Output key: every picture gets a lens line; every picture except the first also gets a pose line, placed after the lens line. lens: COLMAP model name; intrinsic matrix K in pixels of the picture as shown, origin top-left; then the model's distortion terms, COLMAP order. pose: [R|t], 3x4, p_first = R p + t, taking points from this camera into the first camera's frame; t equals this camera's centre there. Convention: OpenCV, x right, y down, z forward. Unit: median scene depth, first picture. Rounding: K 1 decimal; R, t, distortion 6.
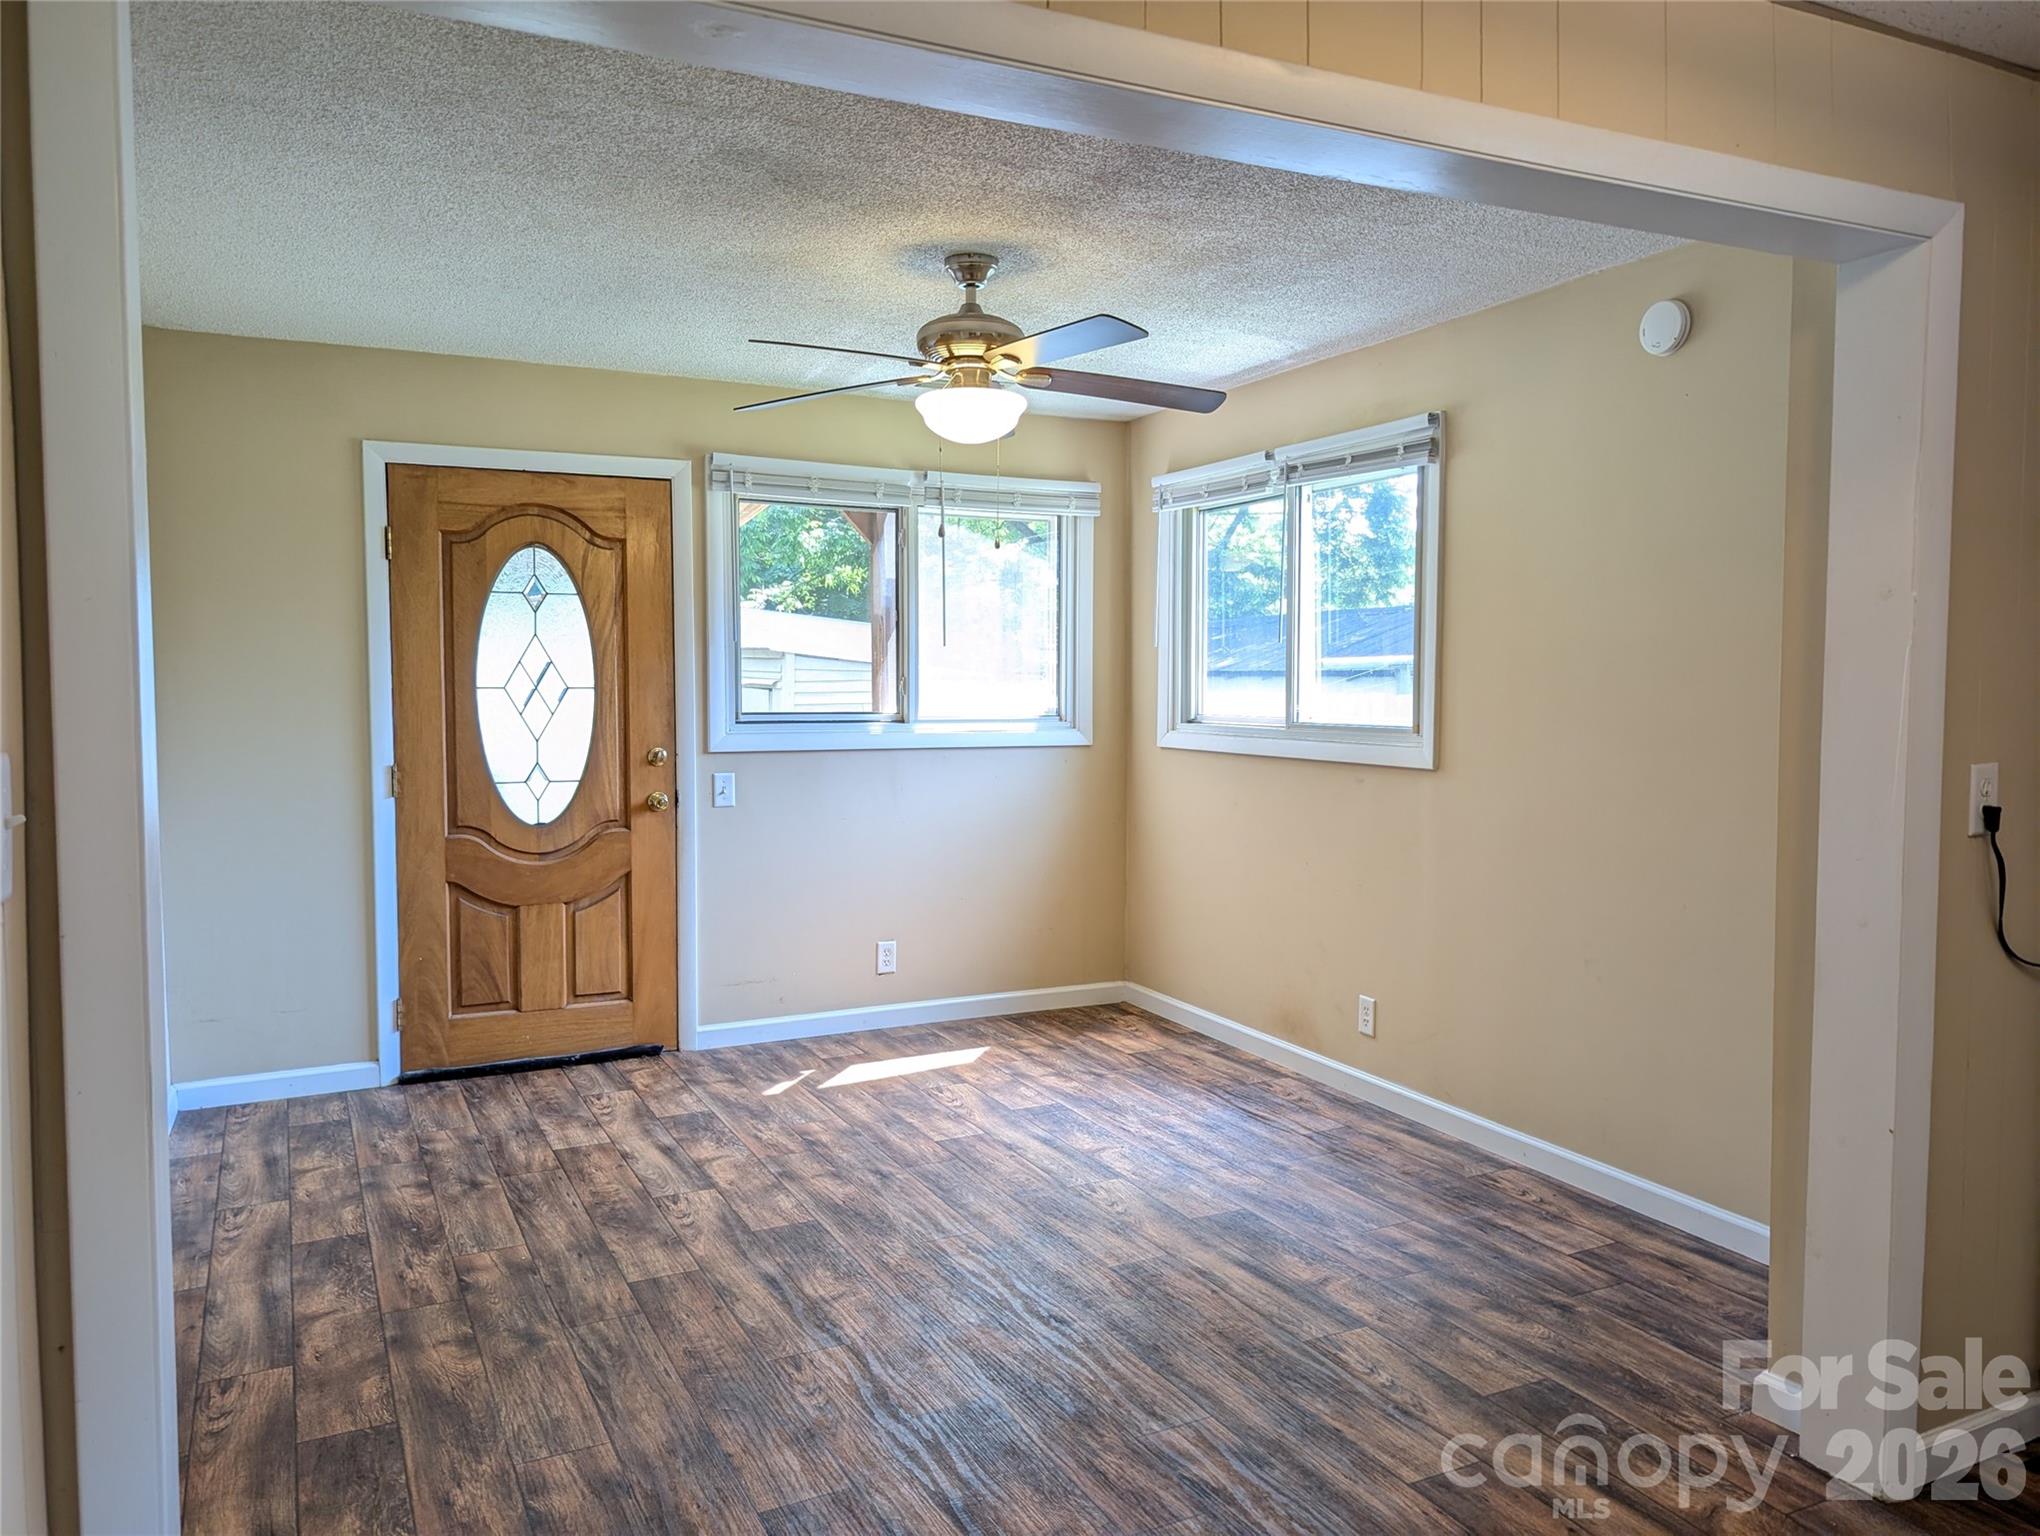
lens RADIAL K [[1443.2, 0, 1029.2], [0, 1443.2, 771.8], [0, 0, 1]] dist [0.012103, 0.001591]
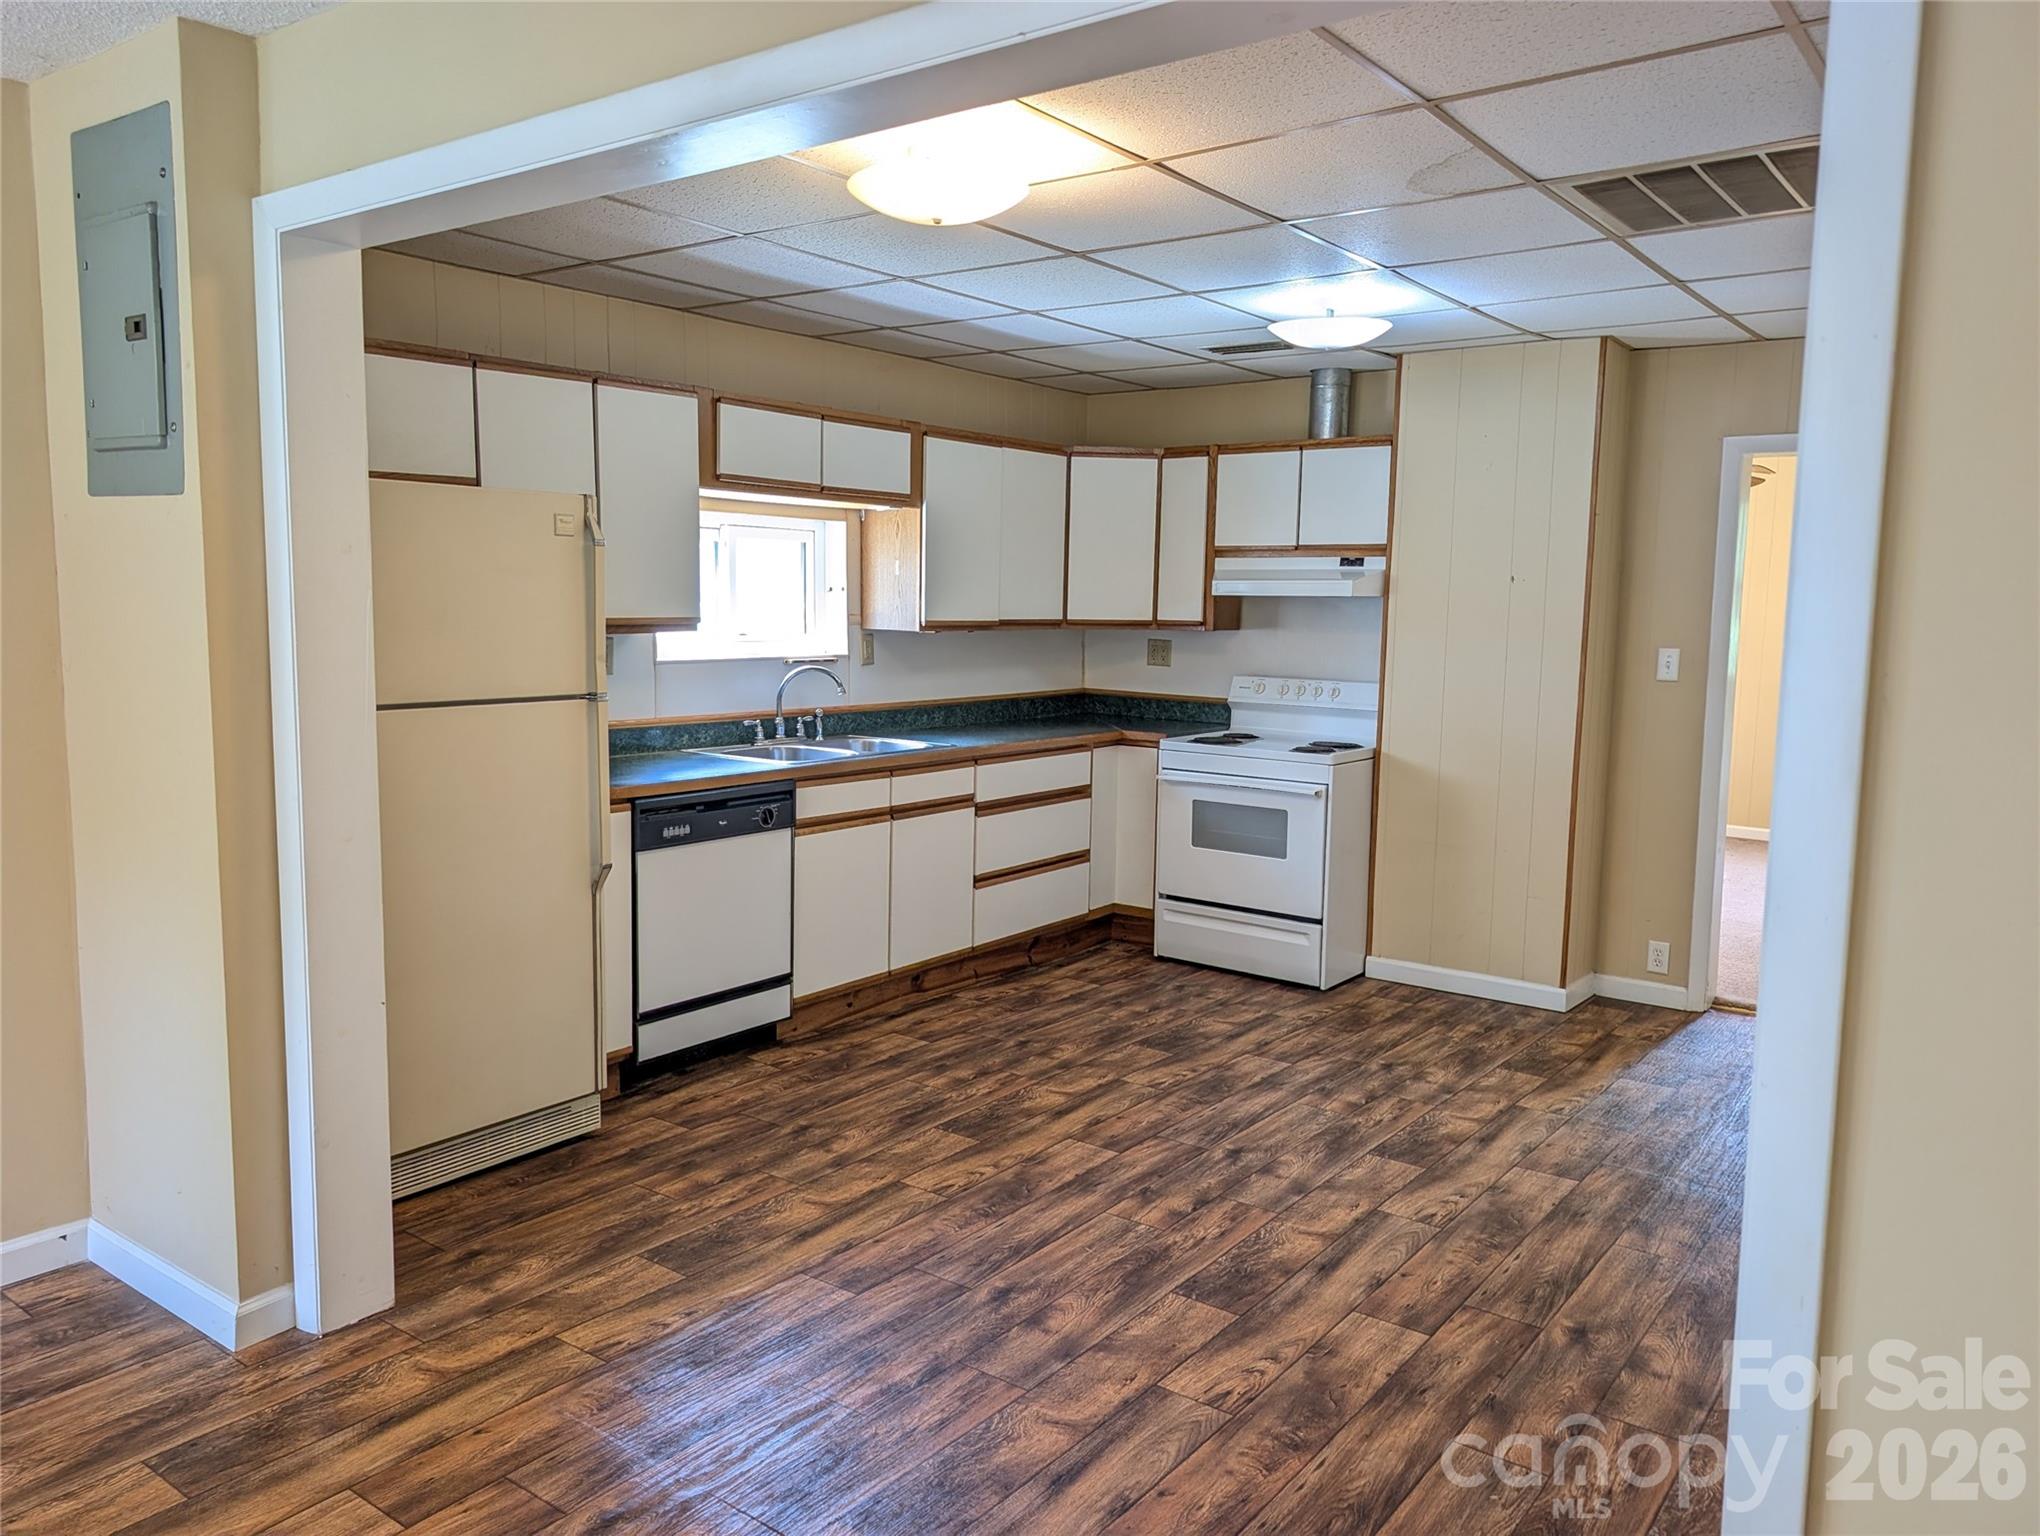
lens RADIAL K [[1443.2, 0, 1017.6], [0, 1443.2, 767.8], [0, 0, 1]] dist [0.012103, 0.001591]
pose [[-0.456809, -0.129750, 0.880051, -0.840301], [0.001605, 0.989184, 0.146673, -0.135053], [-0.889563, 0.068414, -0.451660, 1.484287]]
